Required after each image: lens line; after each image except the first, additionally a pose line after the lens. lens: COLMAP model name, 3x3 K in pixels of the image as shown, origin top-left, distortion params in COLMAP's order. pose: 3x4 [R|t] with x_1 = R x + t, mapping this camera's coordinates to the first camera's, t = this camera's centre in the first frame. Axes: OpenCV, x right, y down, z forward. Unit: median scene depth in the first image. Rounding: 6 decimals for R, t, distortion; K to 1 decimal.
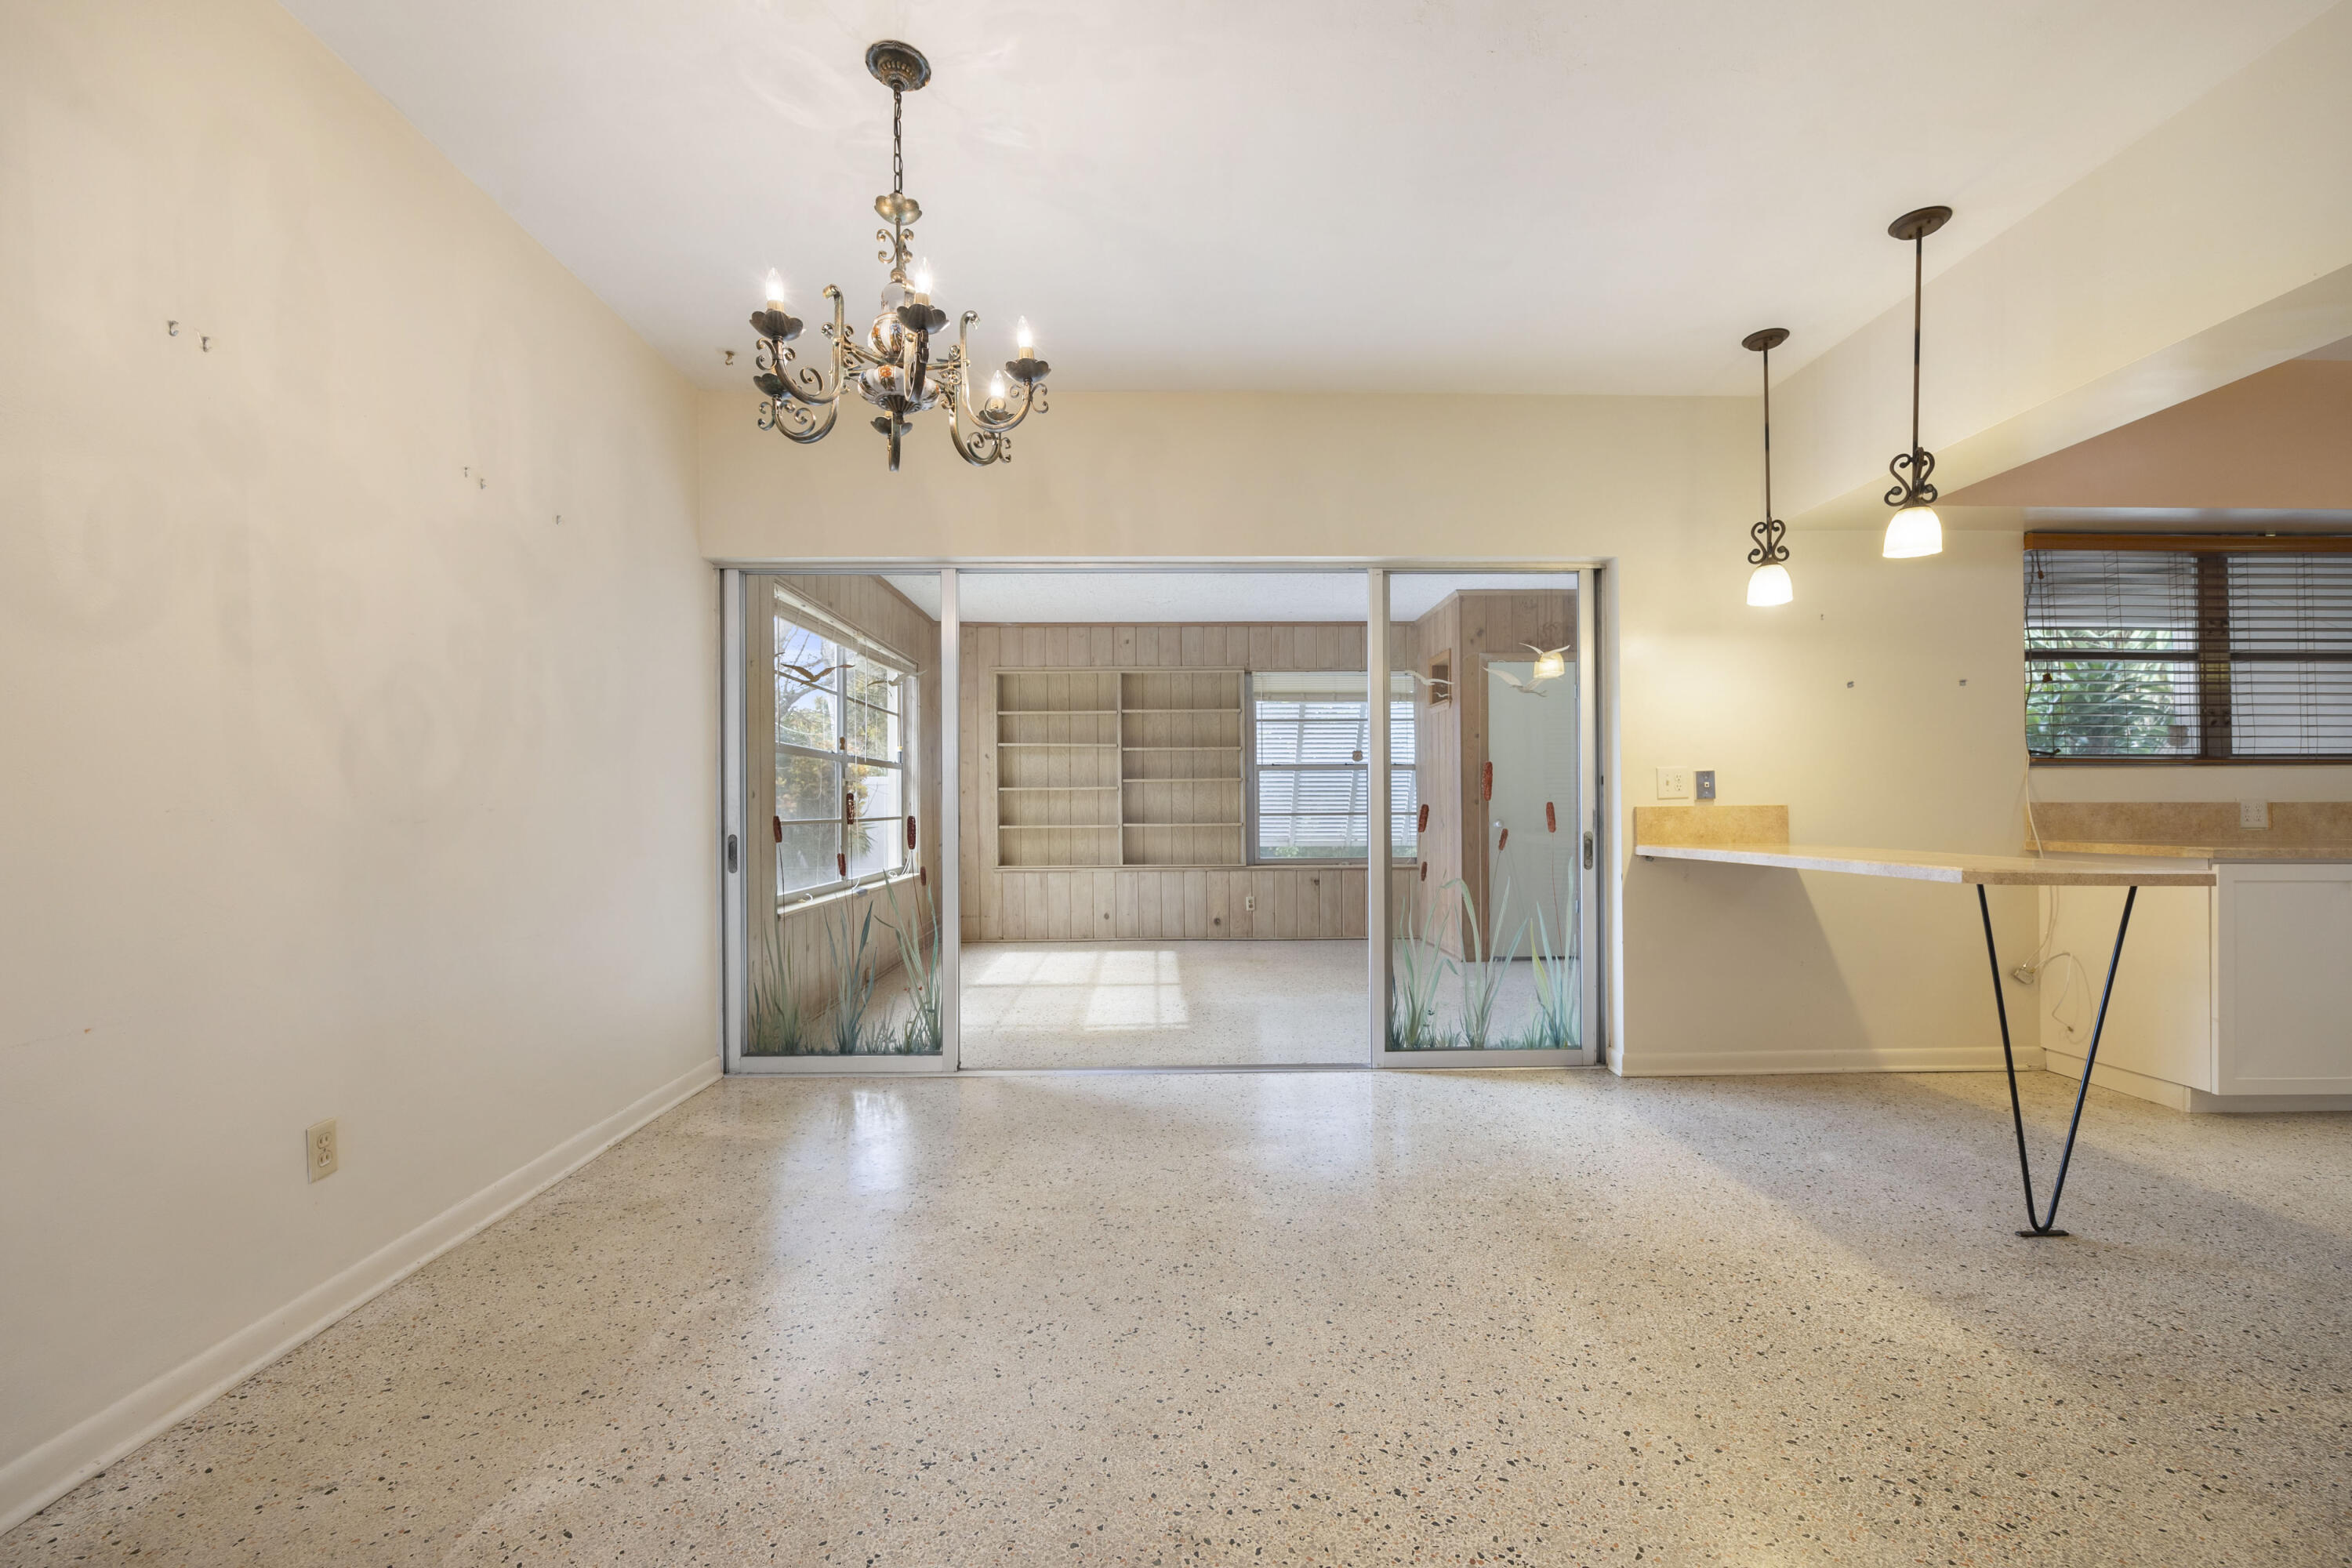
lens RADIAL K [[958.8, 0, 1163.8], [0, 958.8, 797.5], [0, 0, 1]] dist [0.001272, -0.000647]
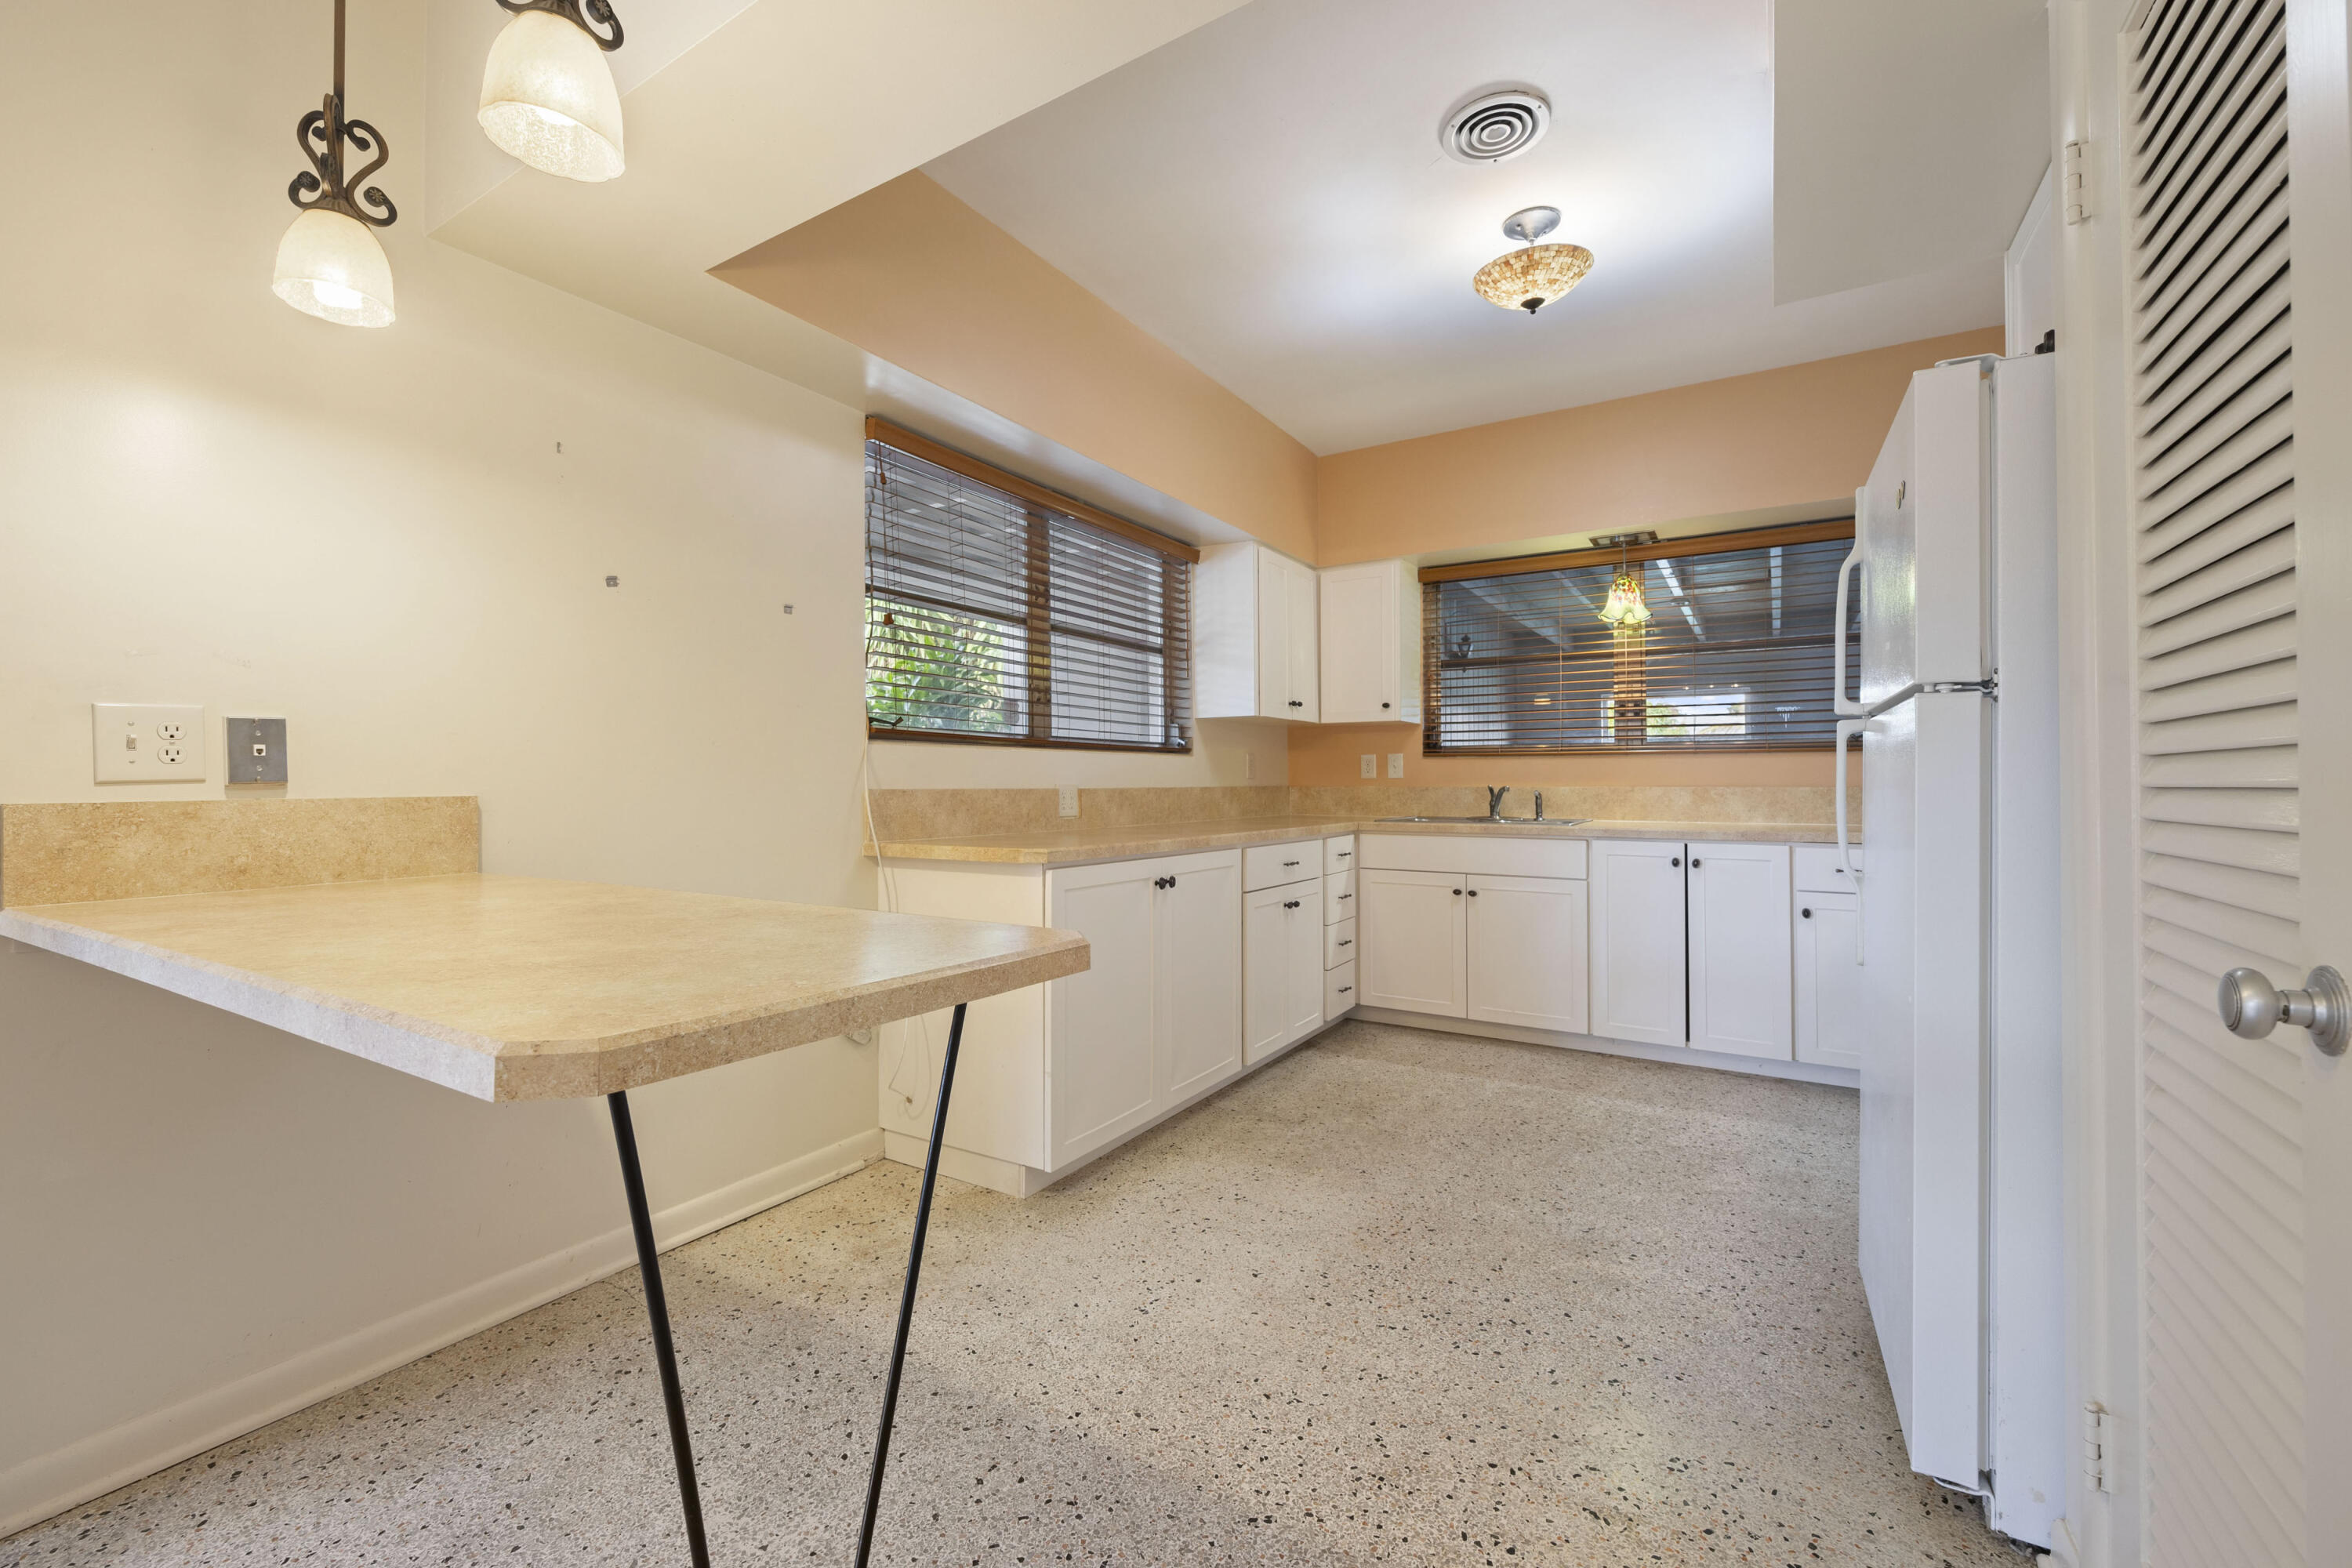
lens RADIAL K [[958.8, 0, 1172.2], [0, 958.8, 786.7], [0, 0, 1]] dist [0.001272, -0.000647]
pose [[0.548127, -0.000184, 0.836395, 0.425868], [-0.002650, 0.999995, 0.001957, 0.001011], [-0.836391, -0.003289, 0.548123, 0.415714]]
